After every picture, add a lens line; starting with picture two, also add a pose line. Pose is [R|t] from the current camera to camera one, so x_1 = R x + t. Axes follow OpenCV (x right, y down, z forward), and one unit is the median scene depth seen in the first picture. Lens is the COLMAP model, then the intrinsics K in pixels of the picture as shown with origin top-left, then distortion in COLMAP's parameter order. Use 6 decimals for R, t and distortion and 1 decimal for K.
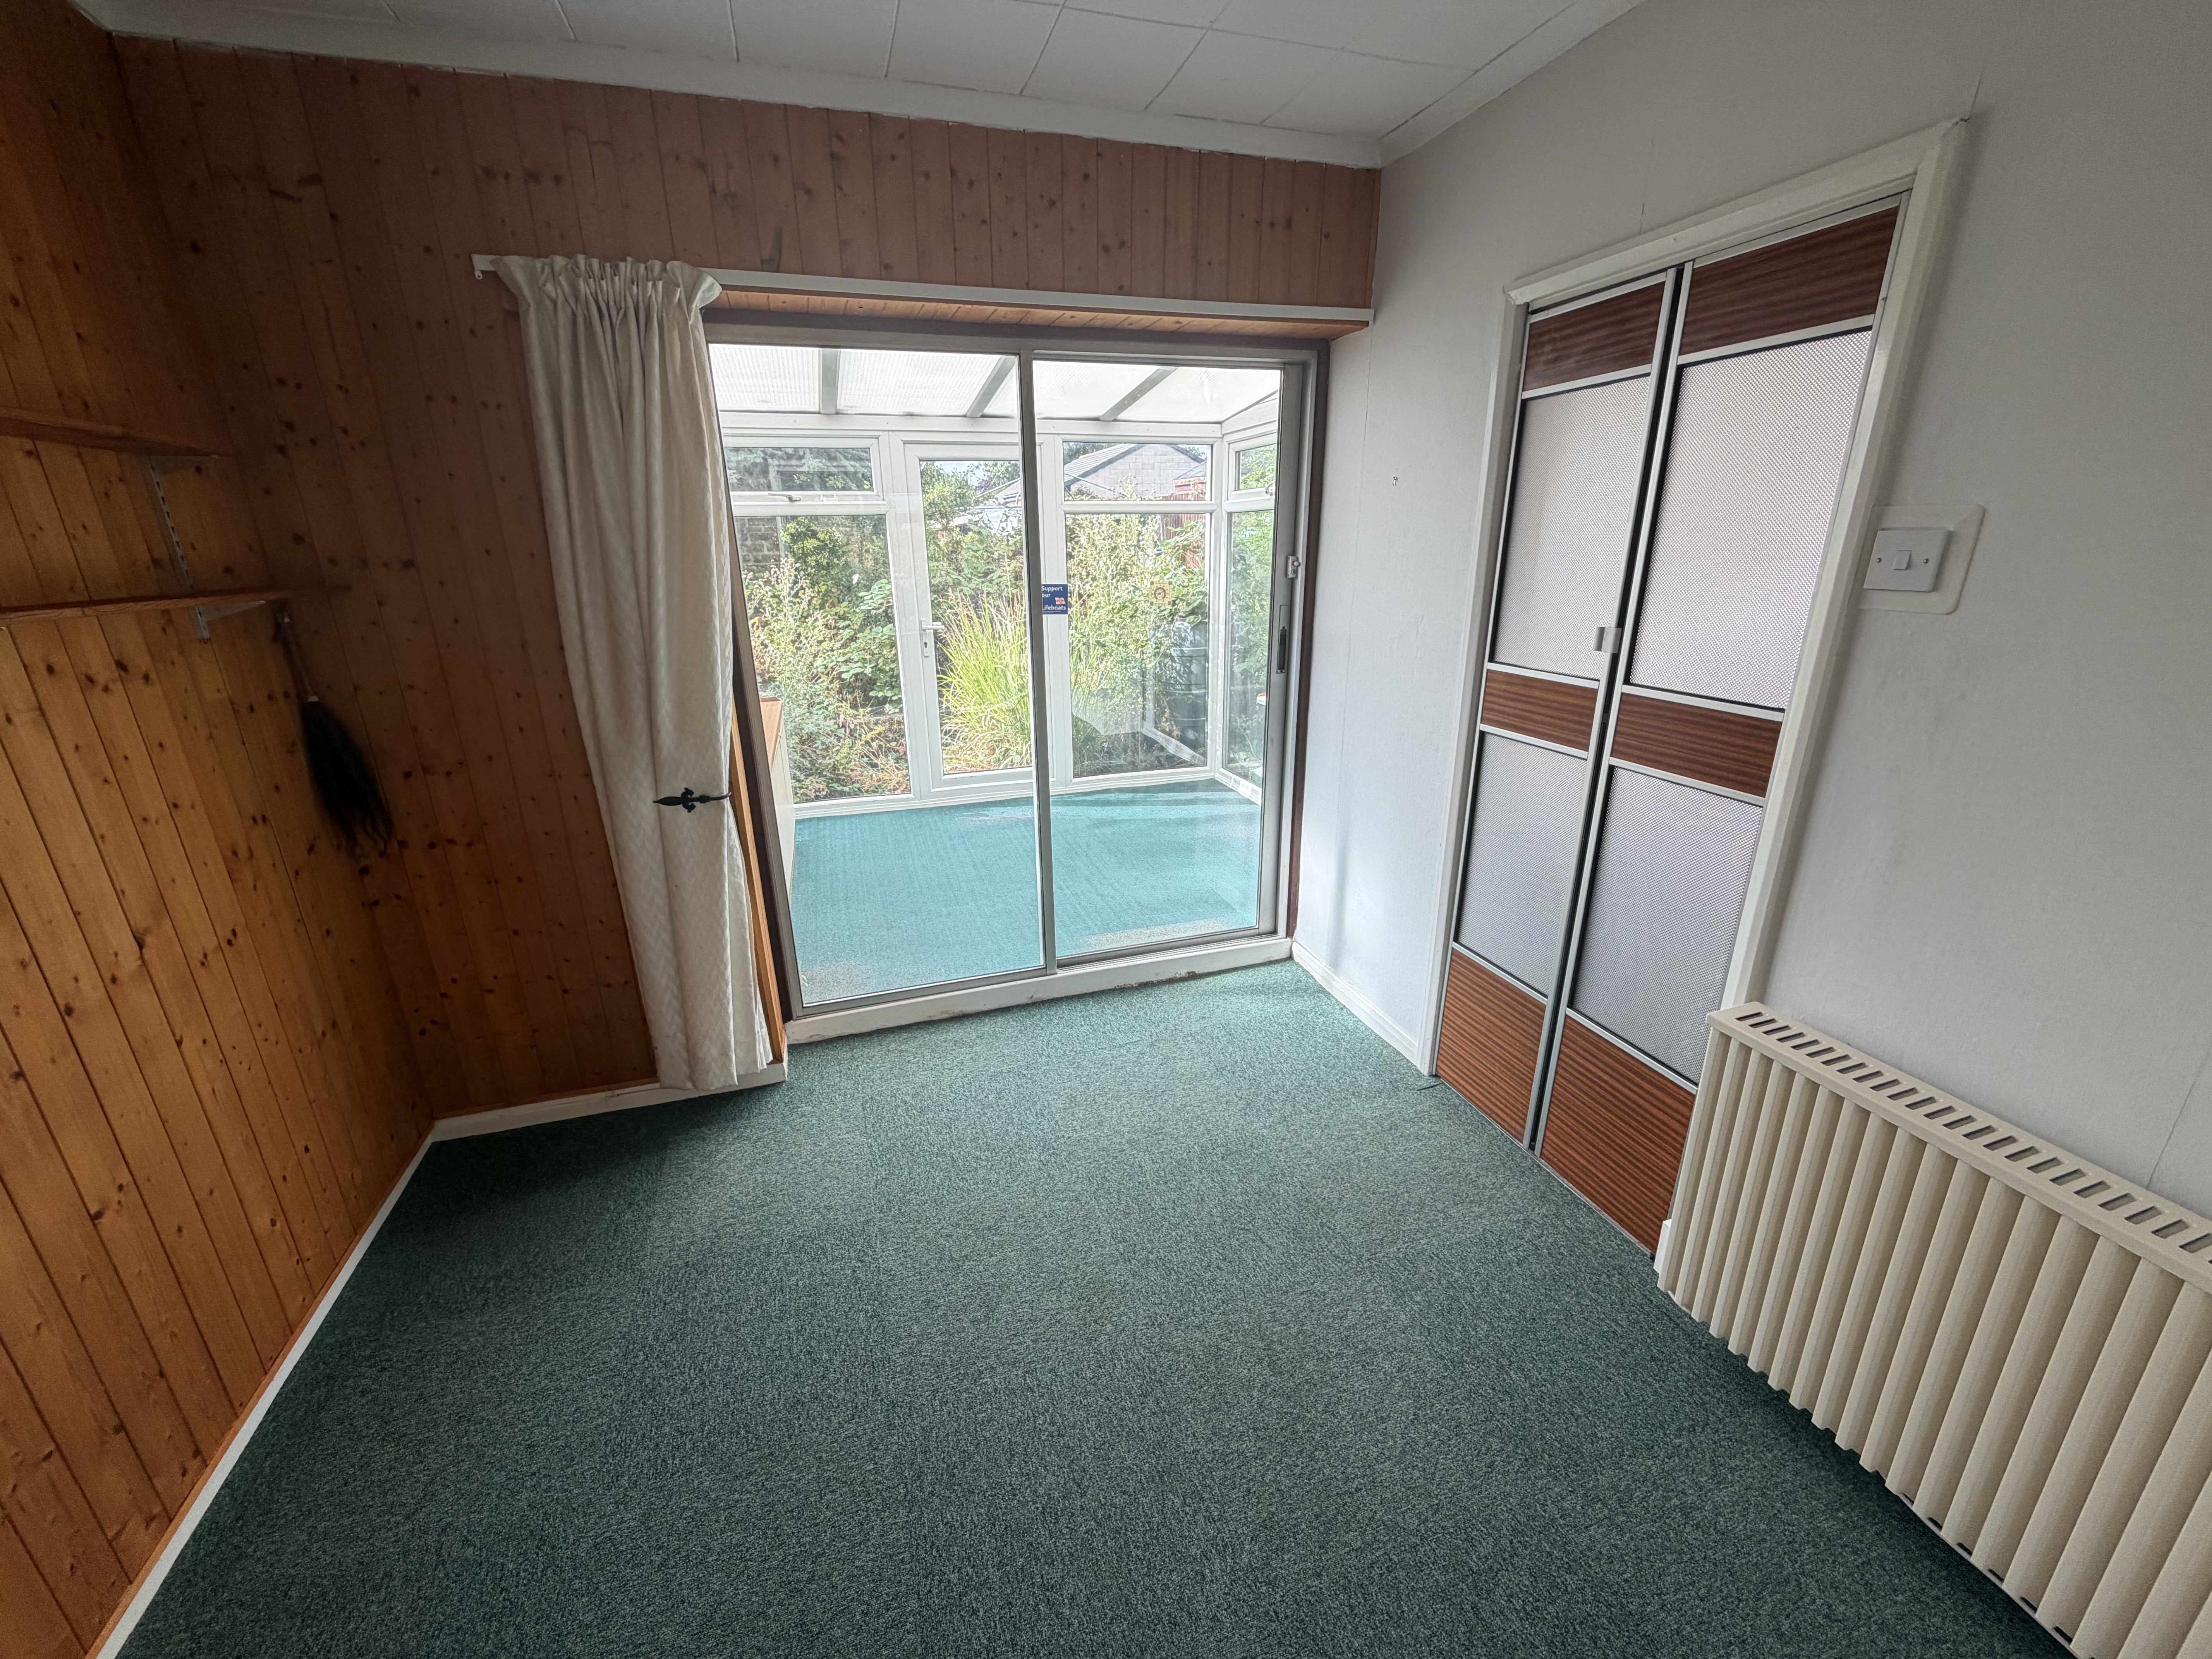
lens RADIAL K [[882.8, 0, 1102.7], [0, 882.8, 826.0], [0, 0, 1]] dist [0.001370, 0.000370]
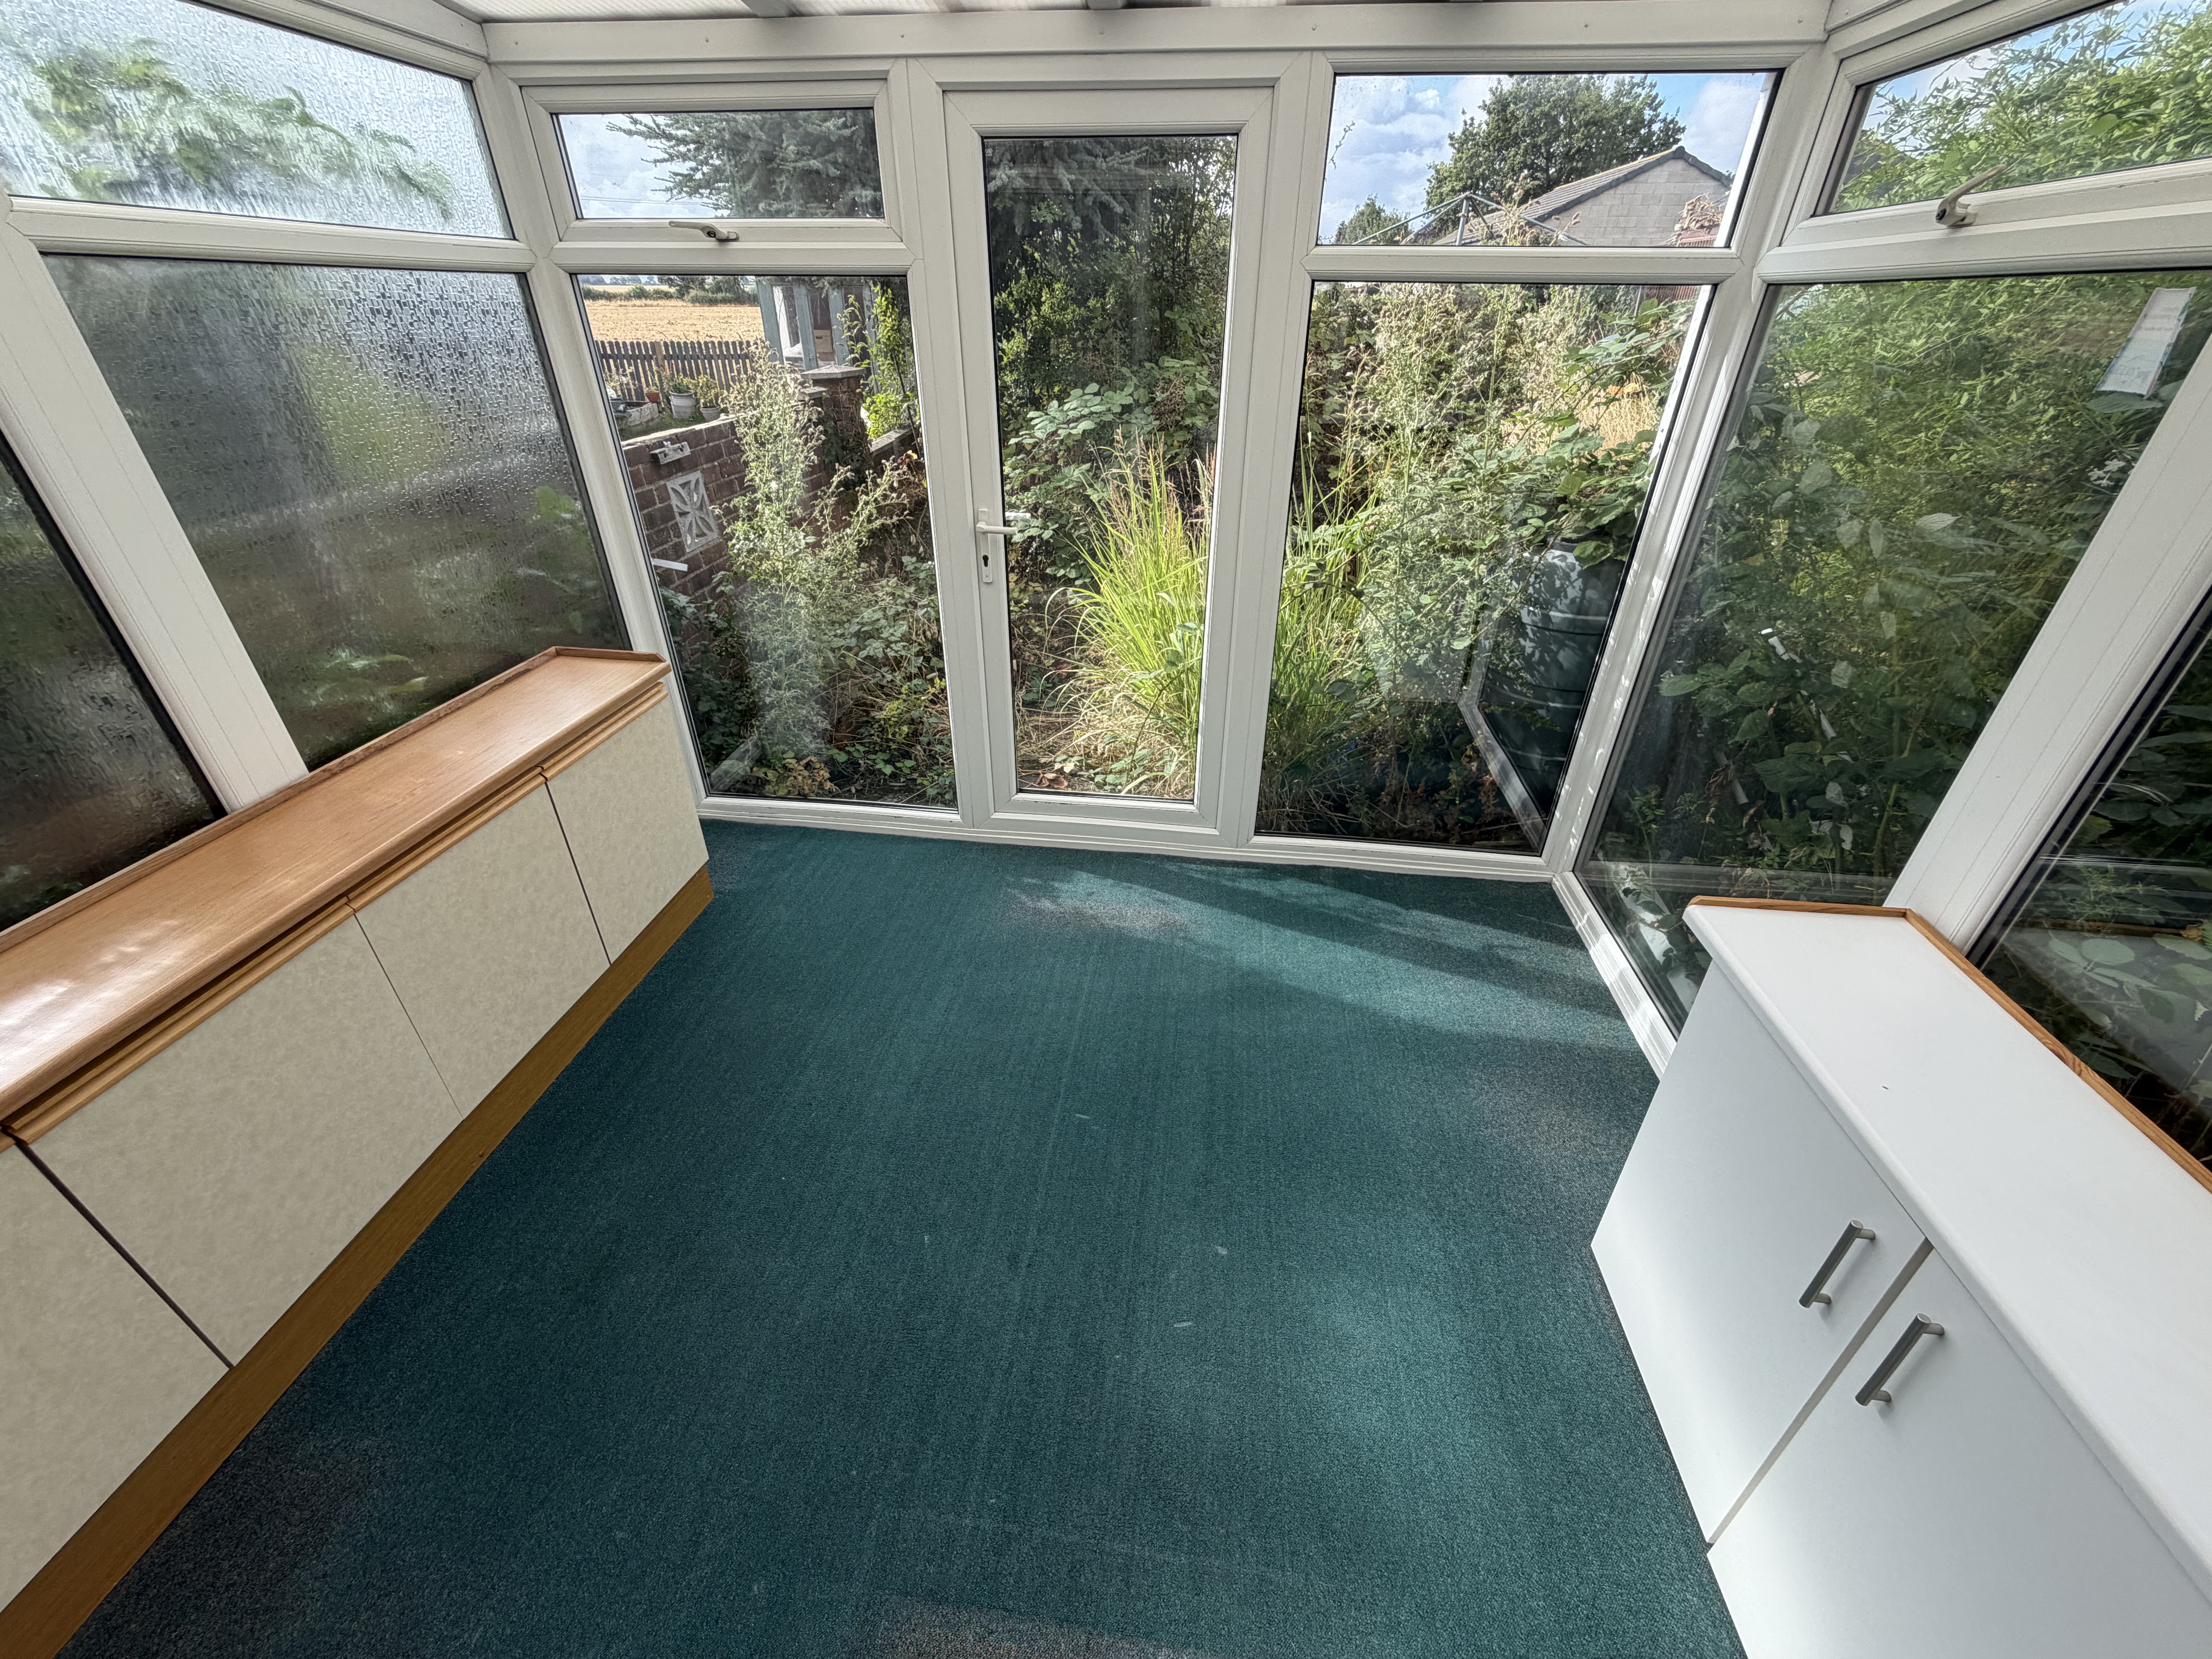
lens RADIAL K [[882.8, 0, 1110.6], [0, 882.8, 824.5], [0, 0, 1]] dist [0.001370, 0.000370]
pose [[0.912629, 0.233865, -0.335283, 0.062904], [-0.155121, 0.956966, 0.245264, -0.173953], [0.378213, -0.171826, 0.909632, 0.486783]]
